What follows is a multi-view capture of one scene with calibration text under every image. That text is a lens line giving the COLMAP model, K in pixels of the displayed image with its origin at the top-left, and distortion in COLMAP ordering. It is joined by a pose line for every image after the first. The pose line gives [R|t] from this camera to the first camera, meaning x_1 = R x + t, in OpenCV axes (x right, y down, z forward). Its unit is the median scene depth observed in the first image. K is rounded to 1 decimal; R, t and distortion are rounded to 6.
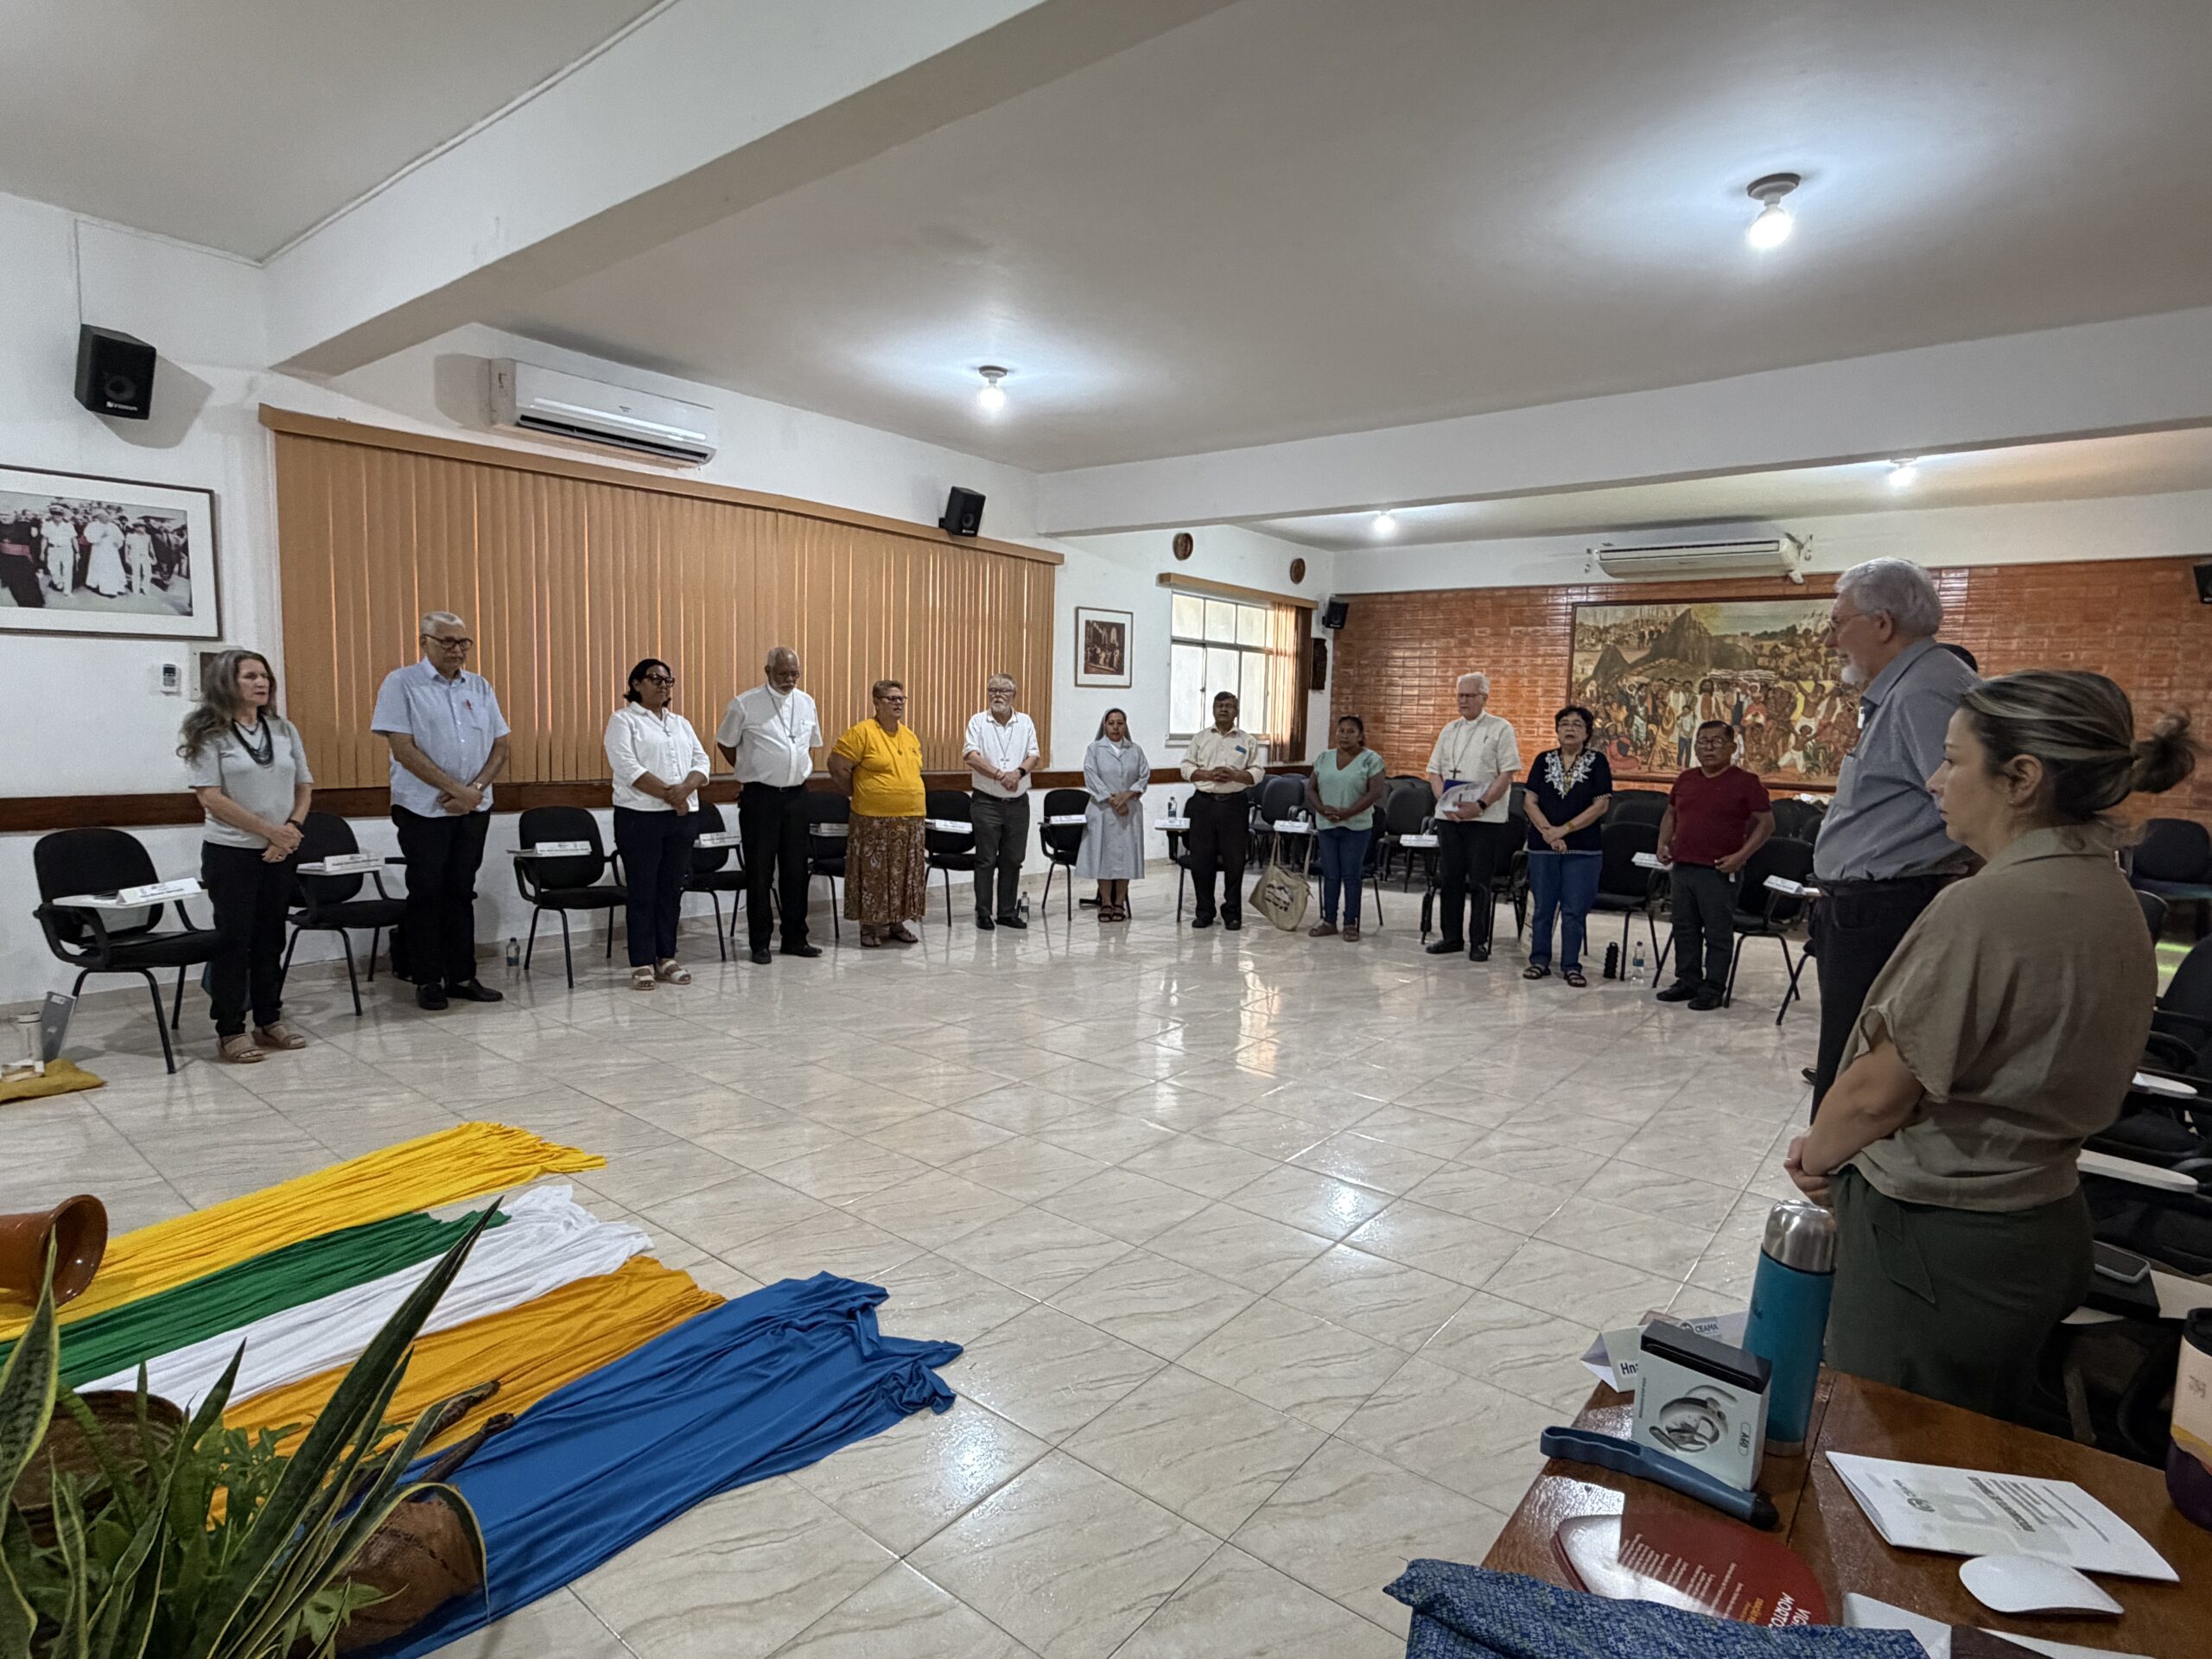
lens RADIAL K [[1165.6, 0, 1109.3], [0, 1165.6, 828.2], [0, 0, 1]] dist [0.007969, 0.000985]
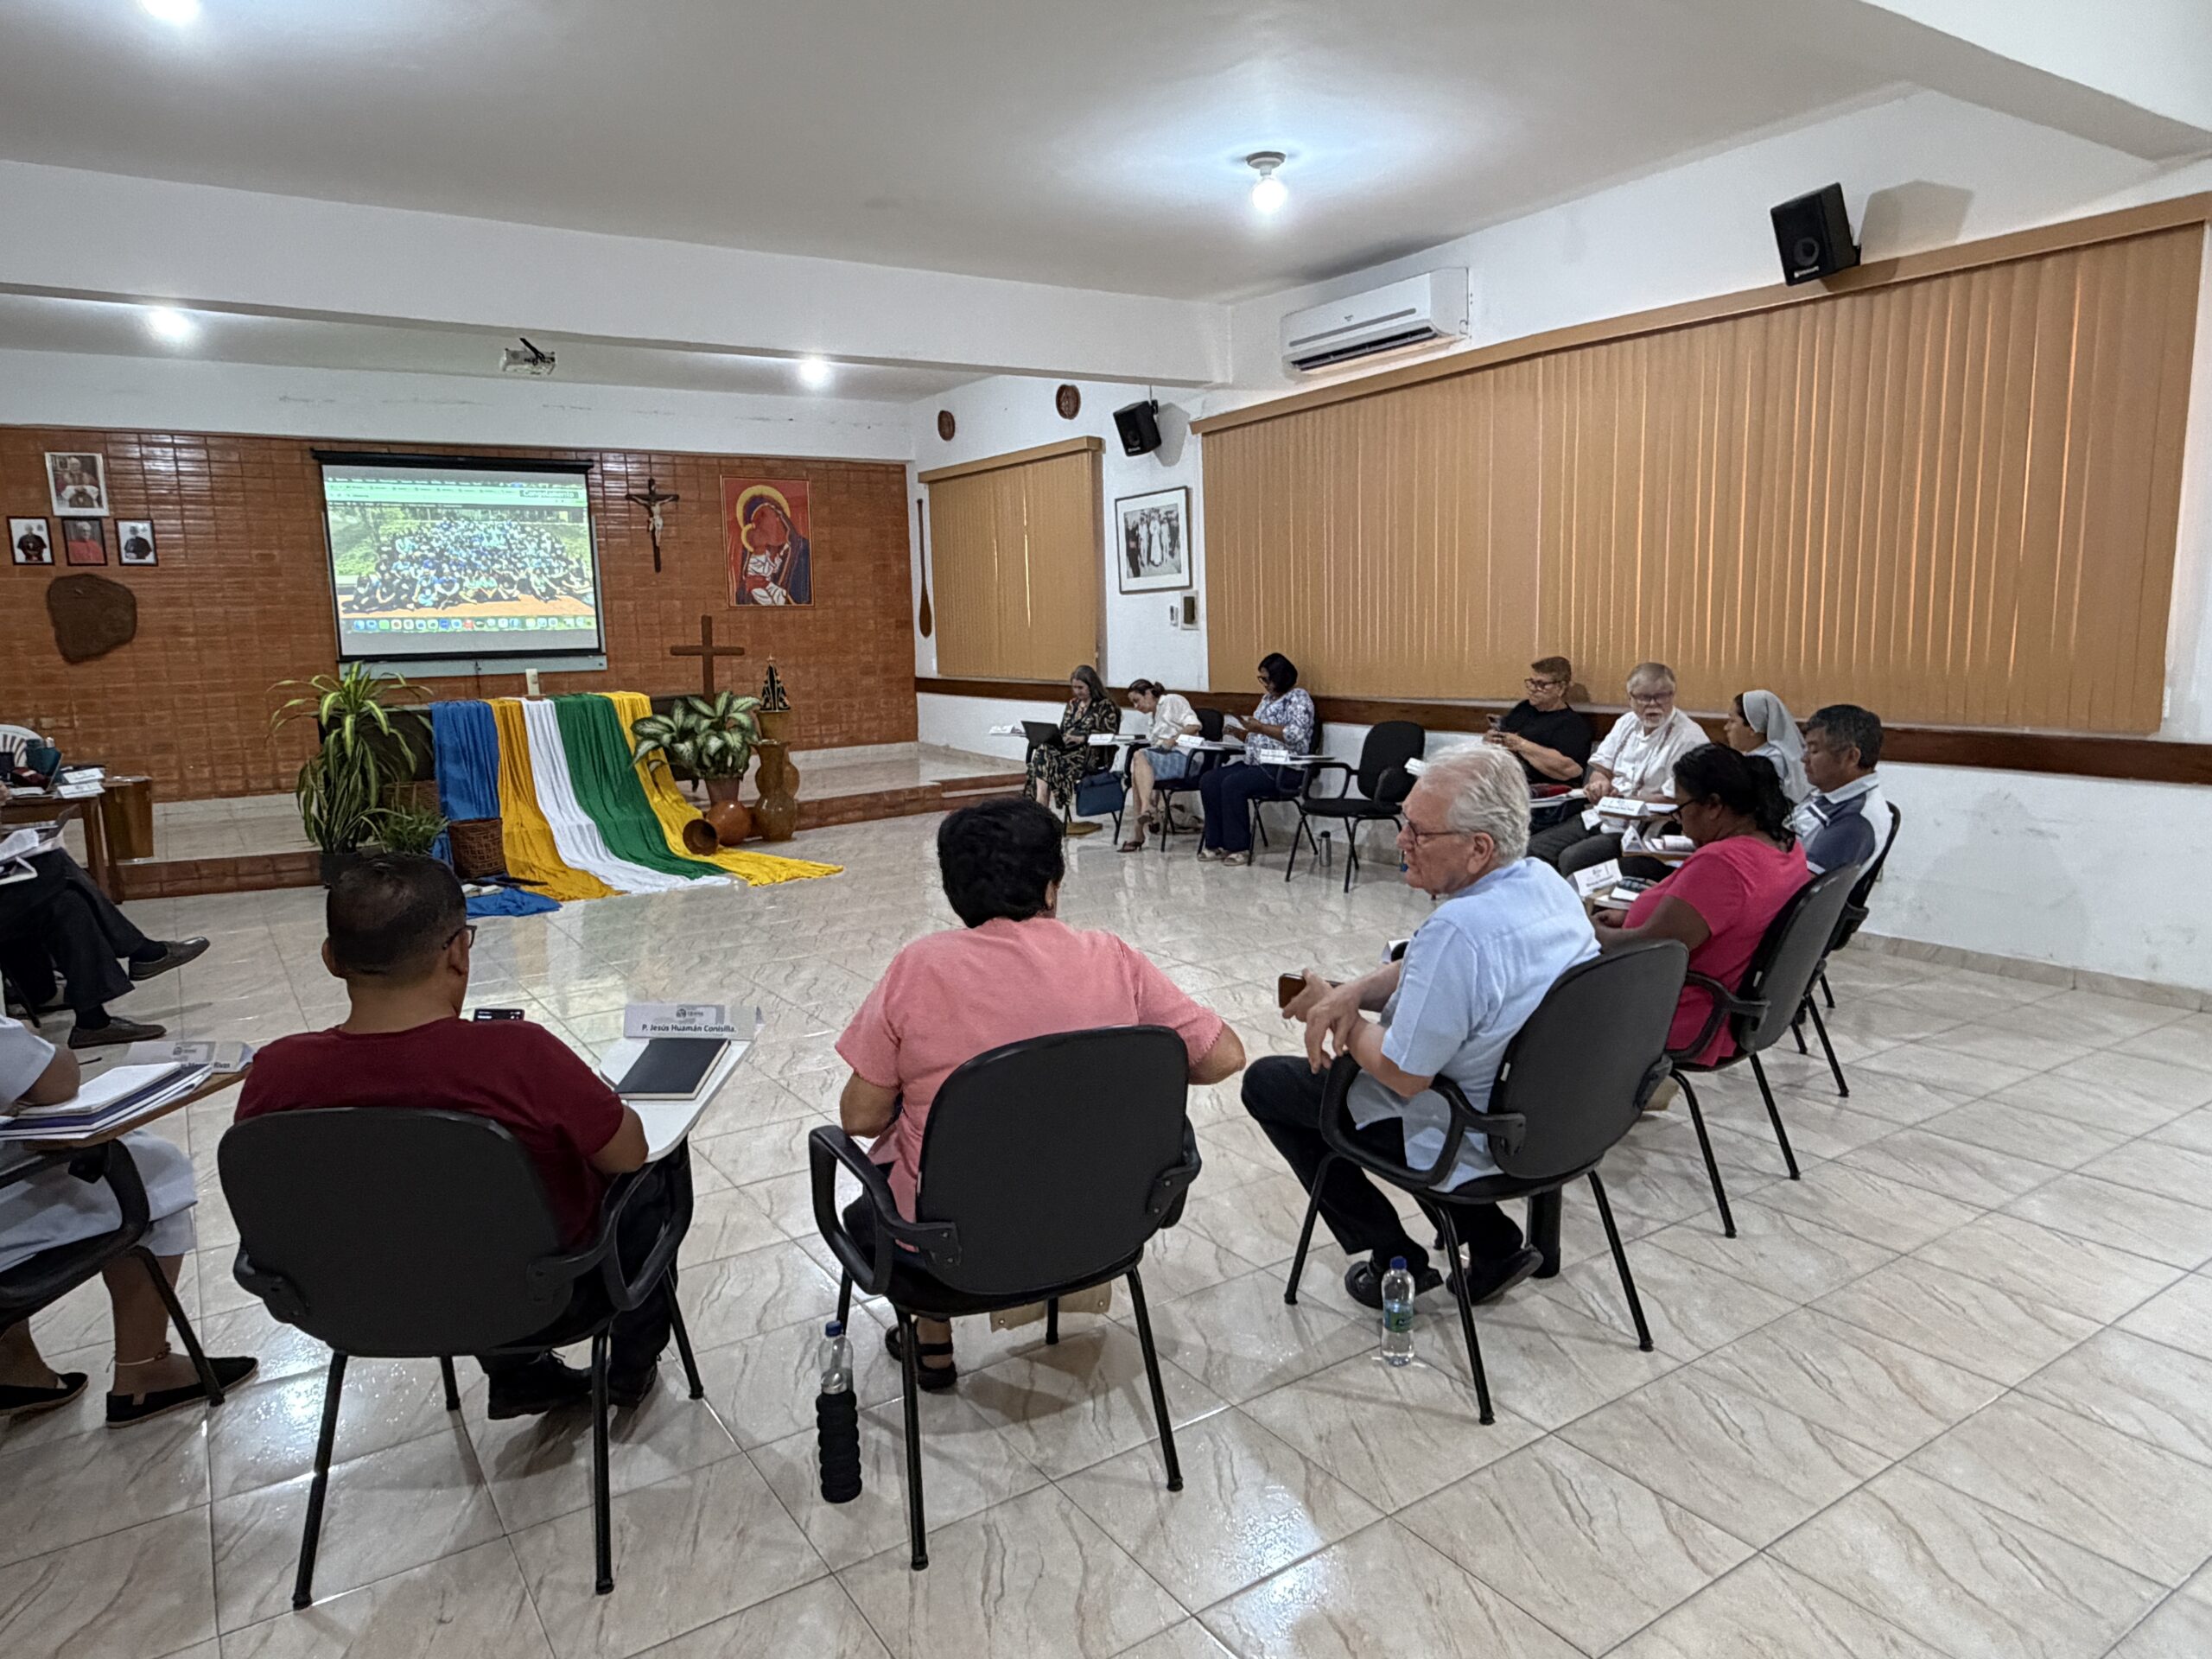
lens RADIAL K [[1410.5, 0, 1098.9], [0, 1410.5, 843.7], [0, 0, 1]] dist [-0.022414, 0.001776]
pose [[-0.337974, 0.150077, -0.929113, 0.987115], [-0.063042, 0.981377, 0.181451, -0.162973], [0.939042, 0.119899, -0.322219, 1.531892]]
